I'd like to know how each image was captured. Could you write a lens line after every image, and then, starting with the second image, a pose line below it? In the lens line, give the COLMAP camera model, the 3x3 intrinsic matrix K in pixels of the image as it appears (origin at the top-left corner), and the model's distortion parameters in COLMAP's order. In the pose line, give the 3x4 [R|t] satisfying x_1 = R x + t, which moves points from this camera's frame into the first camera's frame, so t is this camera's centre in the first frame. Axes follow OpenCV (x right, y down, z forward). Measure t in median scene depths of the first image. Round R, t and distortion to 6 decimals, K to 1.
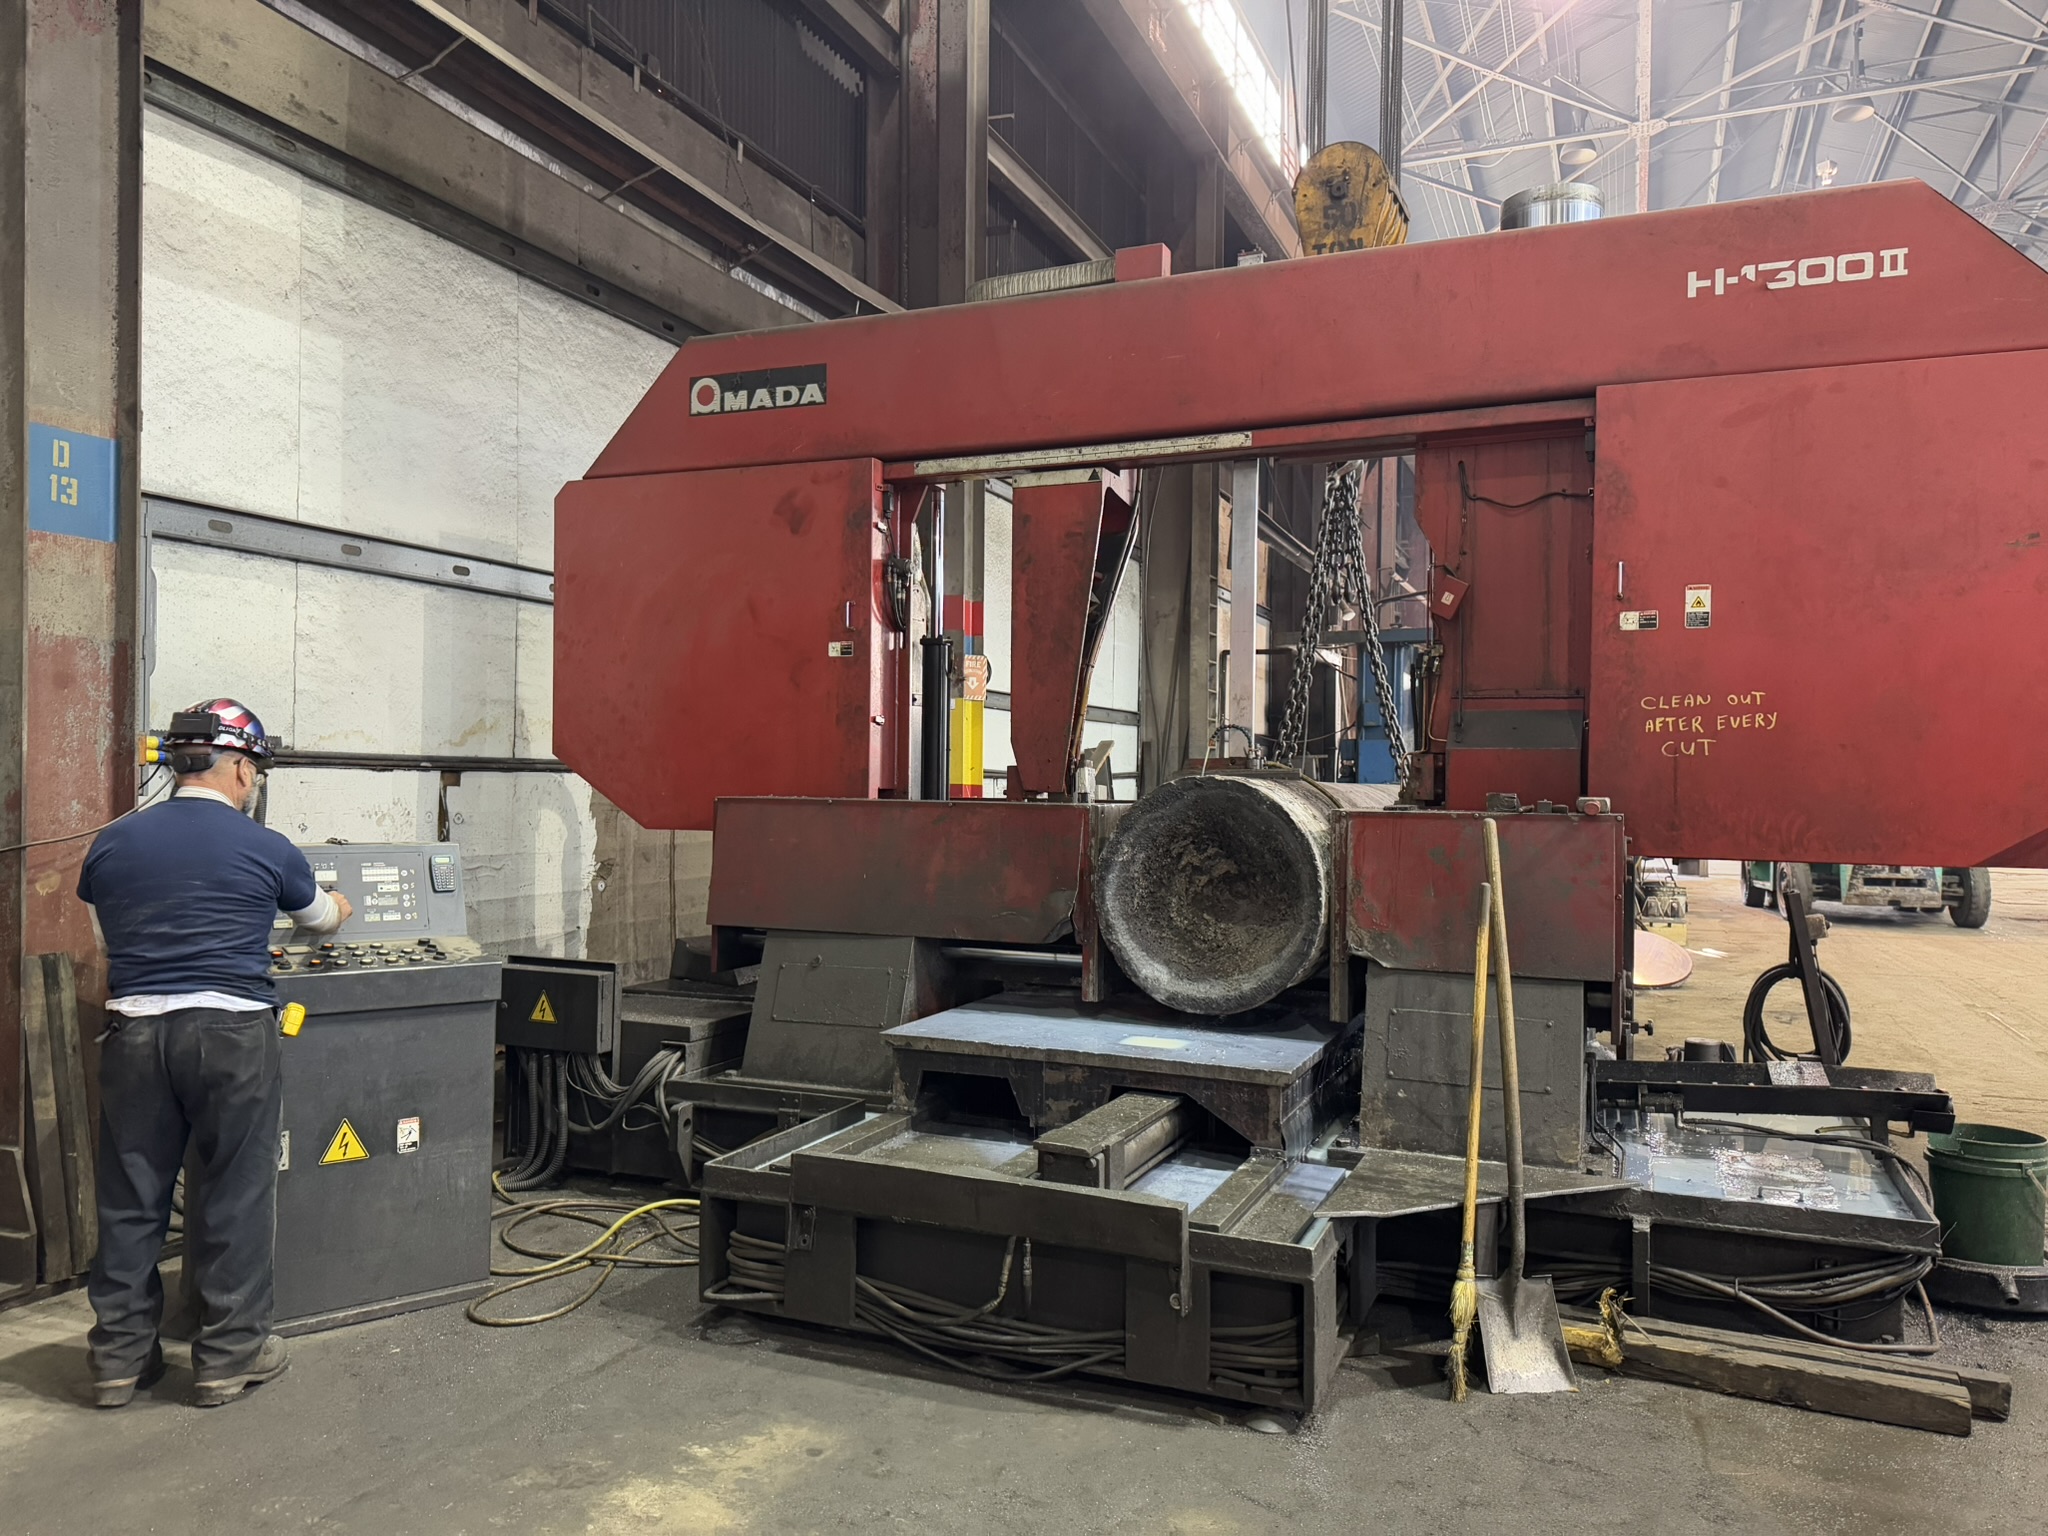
lens RADIAL K [[1459.1, 0, 1023.6], [0, 1459.1, 770.1], [0, 0, 1]] dist [0.019730, -0.007853]
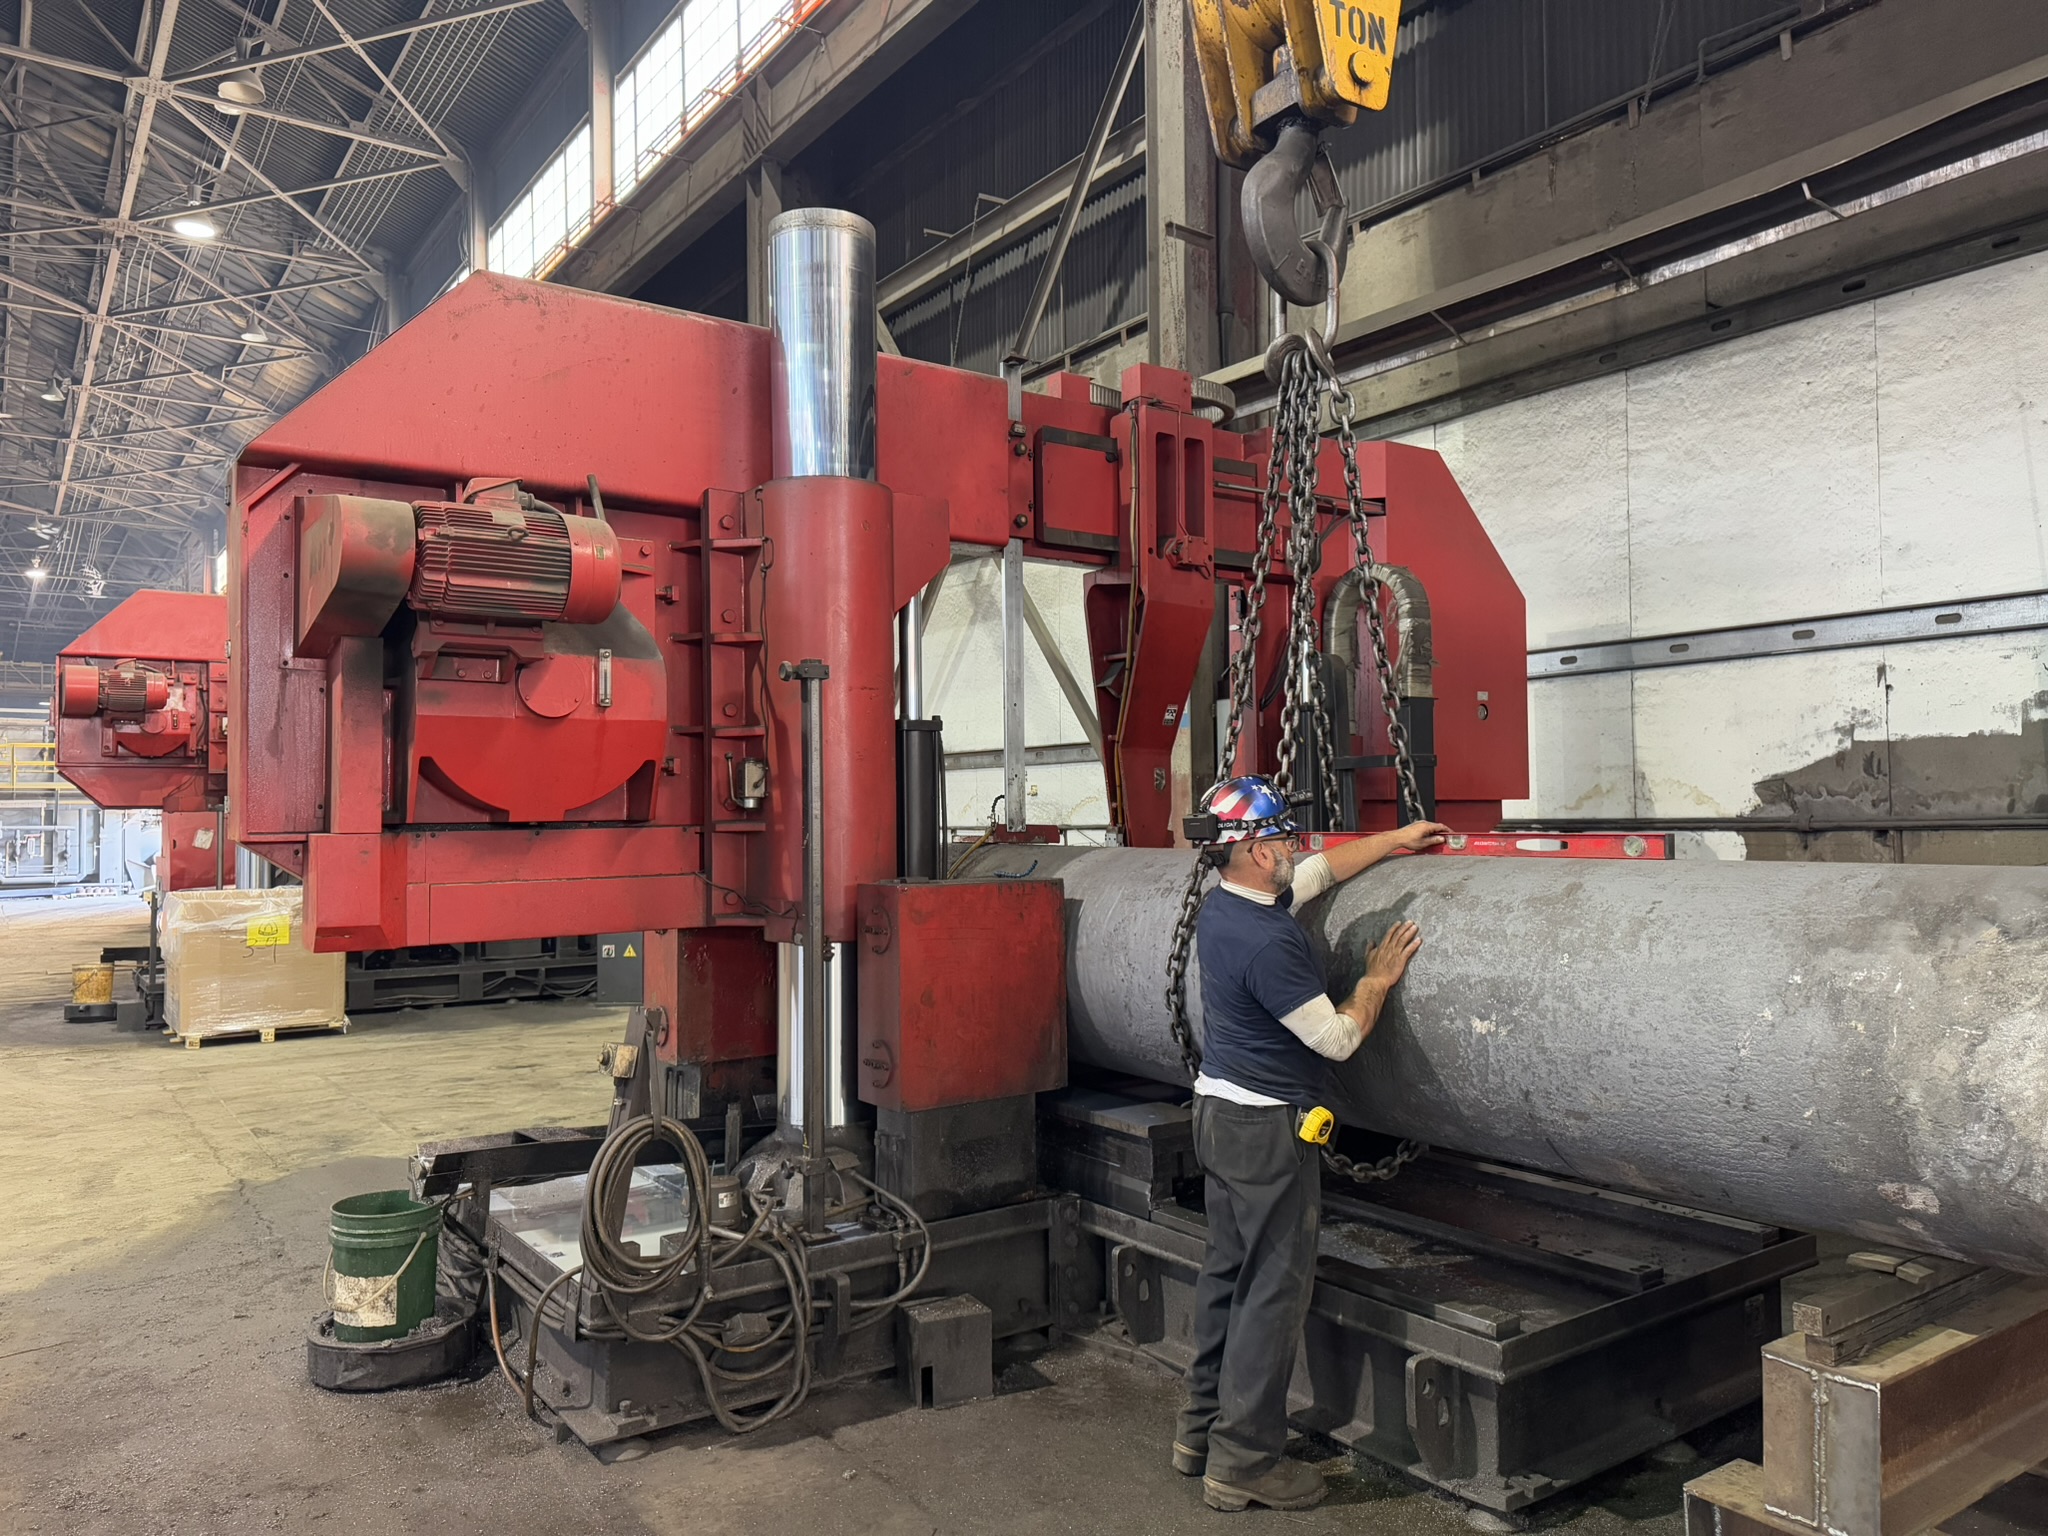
lens RADIAL K [[1459.1, 0, 1024.6], [0, 1459.1, 772.7], [0, 0, 1]] dist [0.019730, -0.007853]
pose [[-0.523276, -0.030882, -0.851604, 0.808875], [0.015367, 0.998839, -0.045664, 0.000647], [0.852025, -0.036981, -0.522193, 1.189905]]
